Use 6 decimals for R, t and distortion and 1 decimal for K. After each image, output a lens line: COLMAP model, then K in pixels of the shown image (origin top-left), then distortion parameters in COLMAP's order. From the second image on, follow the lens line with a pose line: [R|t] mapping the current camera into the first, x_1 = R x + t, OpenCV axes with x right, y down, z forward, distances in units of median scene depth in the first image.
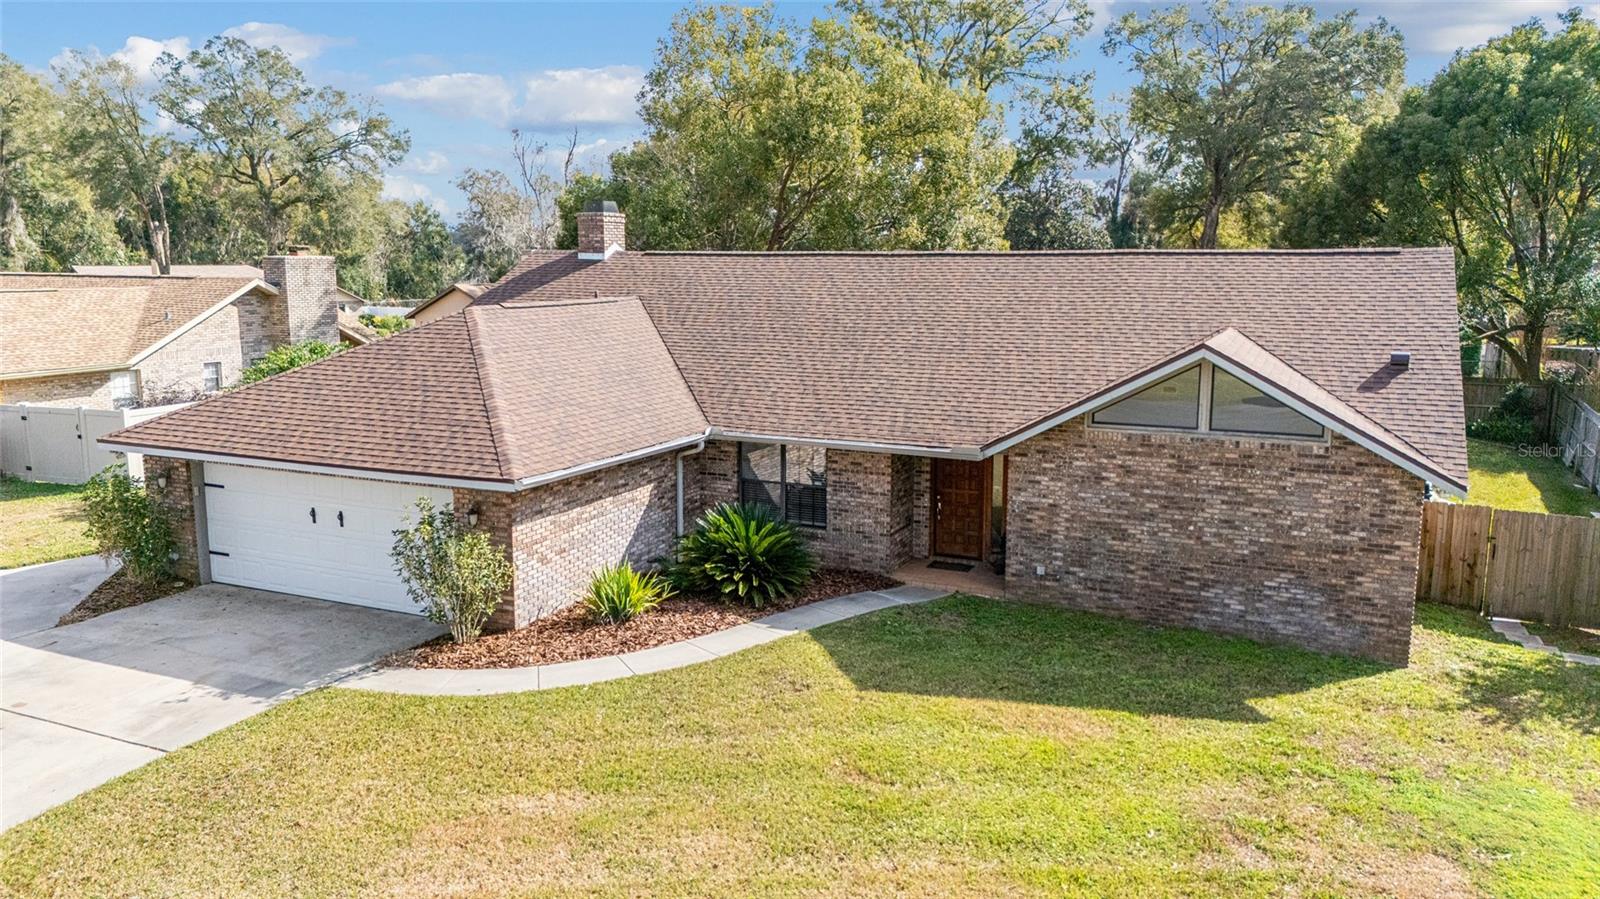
lens RADIAL K [[1149.6, 0, 805.1], [0, 1149.6, 450.7], [0, 0, 1]] dist [0.093927, -0.110338]
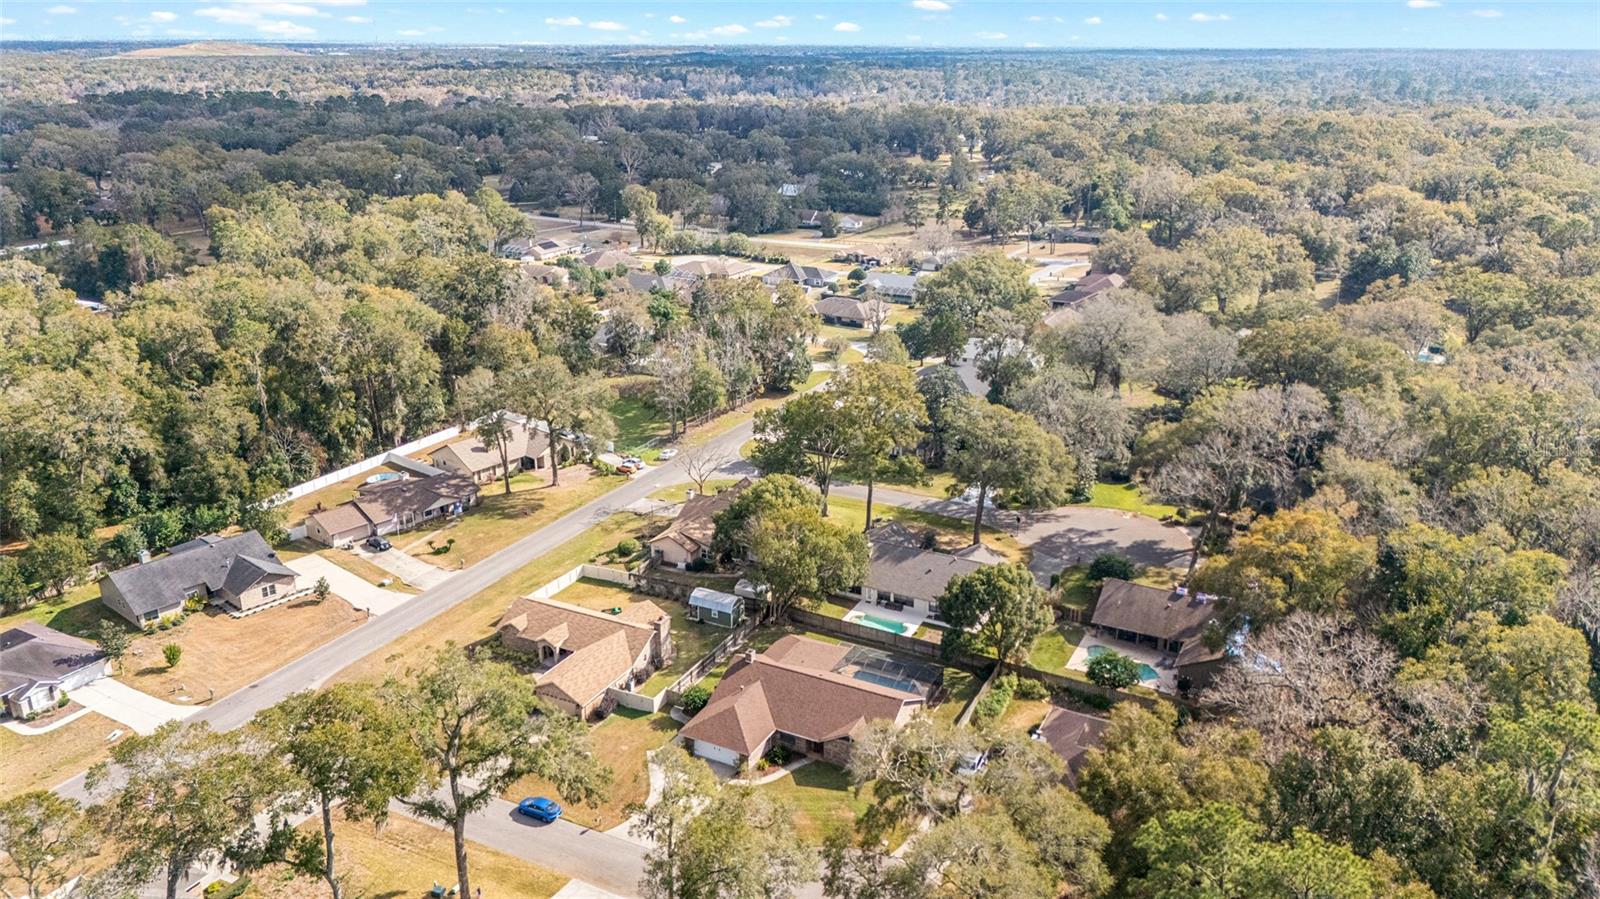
lens RADIAL K [[1149.6, 0, 805.1], [0, 1149.6, 450.7], [0, 0, 1]] dist [0.093927, -0.110338]
pose [[0.999116, 0.009629, -0.040916, 0.335212], [-0.002540, 0.985460, 0.169890, -2.744313], [0.041957, -0.169636, 0.984613, -5.159166]]
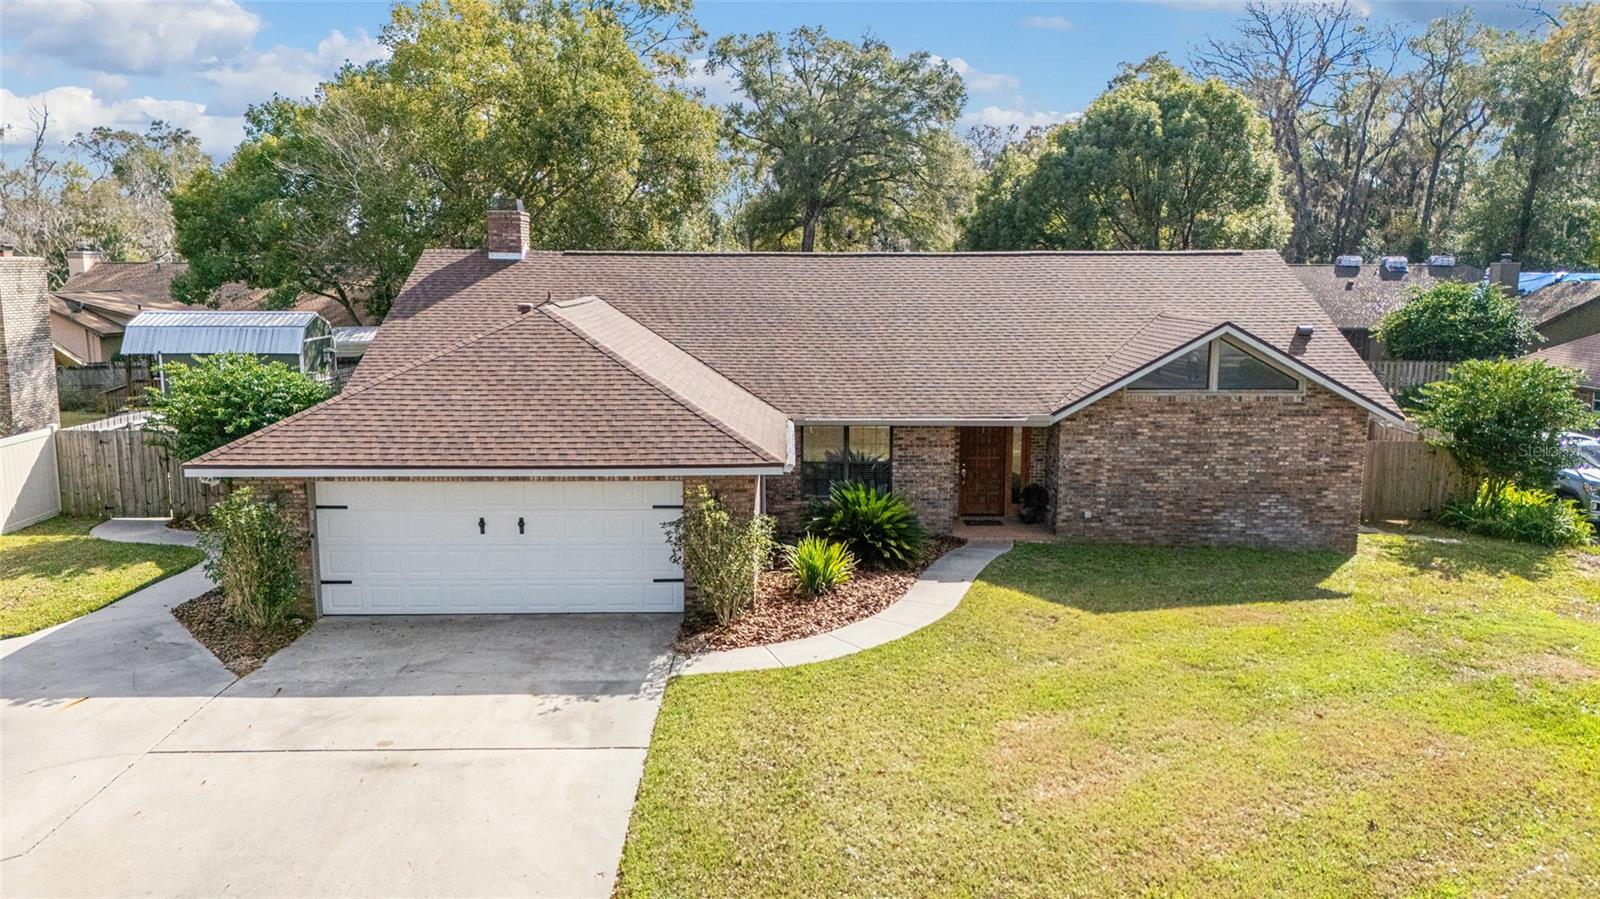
lens RADIAL K [[1149.6, 0, 805.1], [0, 1149.6, 450.7], [0, 0, 1]] dist [0.093927, -0.110338]
pose [[0.902252, -0.069532, 0.425566, -0.608367], [0.072332, 0.997334, 0.009599, 0.004603], [-0.425099, 0.022121, 0.904876, 0.032800]]
